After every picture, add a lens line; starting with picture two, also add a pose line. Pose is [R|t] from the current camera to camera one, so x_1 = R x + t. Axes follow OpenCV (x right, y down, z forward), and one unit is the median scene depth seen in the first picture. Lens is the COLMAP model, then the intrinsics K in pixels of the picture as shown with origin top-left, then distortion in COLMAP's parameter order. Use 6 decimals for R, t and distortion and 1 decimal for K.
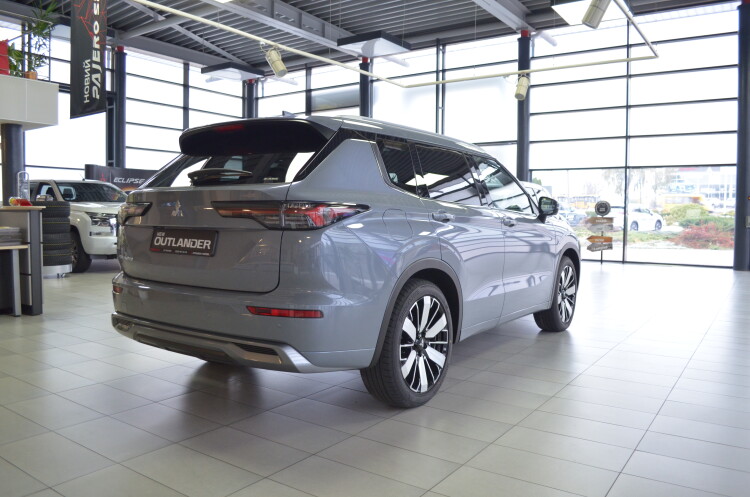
lens RADIAL K [[589.0, 0, 375.0], [0, 589.0, 248.5], [0, 0, 1]] dist [-0.052554, -0.006639]
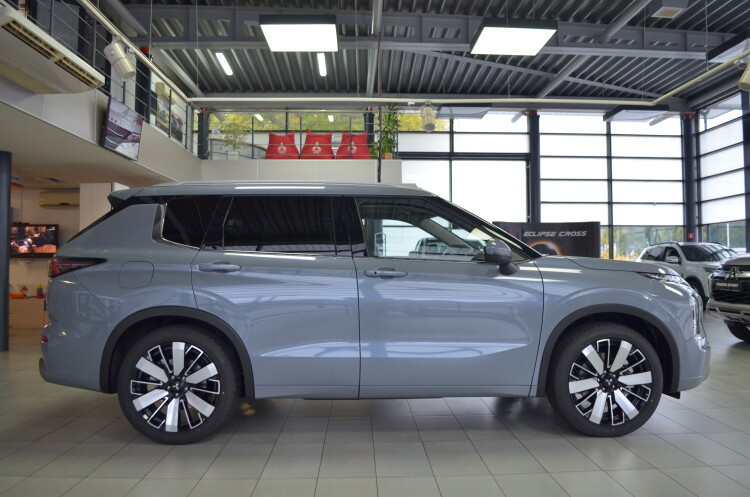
lens RADIAL K [[589.0, 0, 375.0], [0, 589.0, 248.5], [0, 0, 1]] dist [-0.052554, -0.006639]
pose [[0.590469, -0.025591, -0.806655, 0.143389], [-0.046142, 0.996792, -0.065399, -0.004441], [0.805740, 0.075837, 0.587394, 0.080393]]
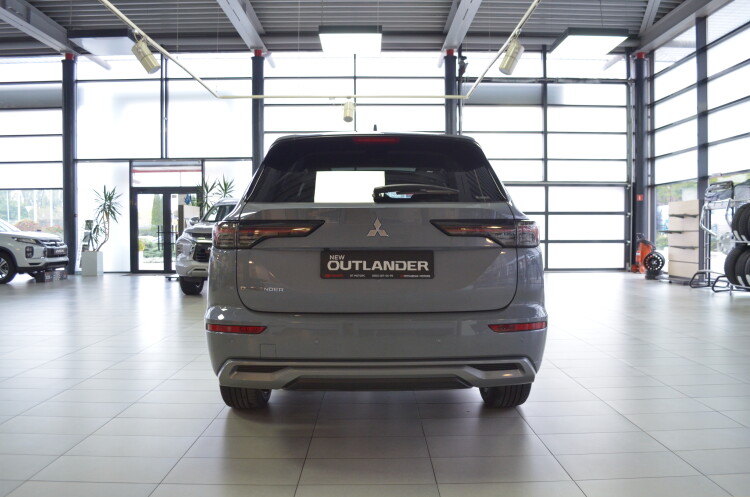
lens RADIAL K [[600.9, 0, 375.0], [0, 600.9, 248.5], [0, 0, 1]] dist [-0.058751, -0.005361]
pose [[0.819452, -0.028656, 0.572431, -0.899391], [0.045608, 0.998842, -0.015286, -0.023236], [-0.571330, 0.038633, 0.819811, 0.253851]]
